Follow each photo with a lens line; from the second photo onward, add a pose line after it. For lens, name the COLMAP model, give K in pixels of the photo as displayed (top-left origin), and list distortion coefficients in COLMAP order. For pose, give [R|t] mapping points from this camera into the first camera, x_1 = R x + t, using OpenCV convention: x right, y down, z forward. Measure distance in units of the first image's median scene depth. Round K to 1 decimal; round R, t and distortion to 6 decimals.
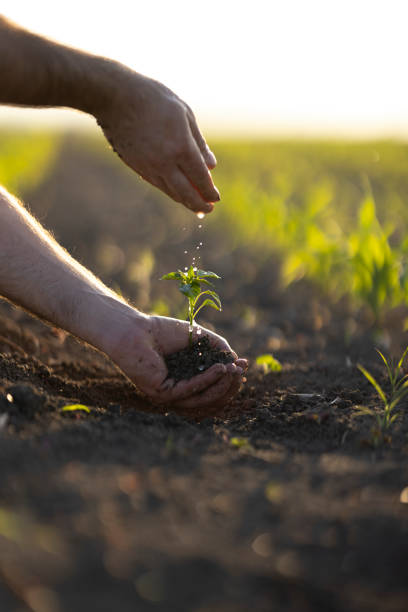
lens RADIAL K [[1642.9, 0, 208.3], [0, 1642.9, 306.7], [0, 0, 1]] dist [0.020783, 0.000000]
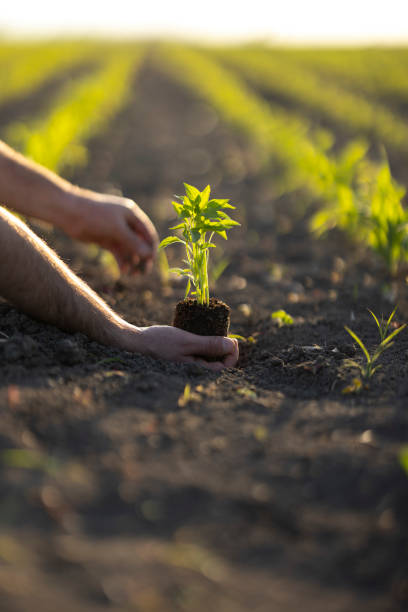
lens RADIAL K [[1642.9, 0, 203.1], [0, 1642.9, 304.7], [0, 0, 1]] dist [0.020783, 0.000000]
pose [[0.998696, -0.001012, -0.051047, 0.047454], [0.003553, 0.998758, 0.049707, -0.040521], [0.050933, -0.049823, 0.997458, -0.214868]]
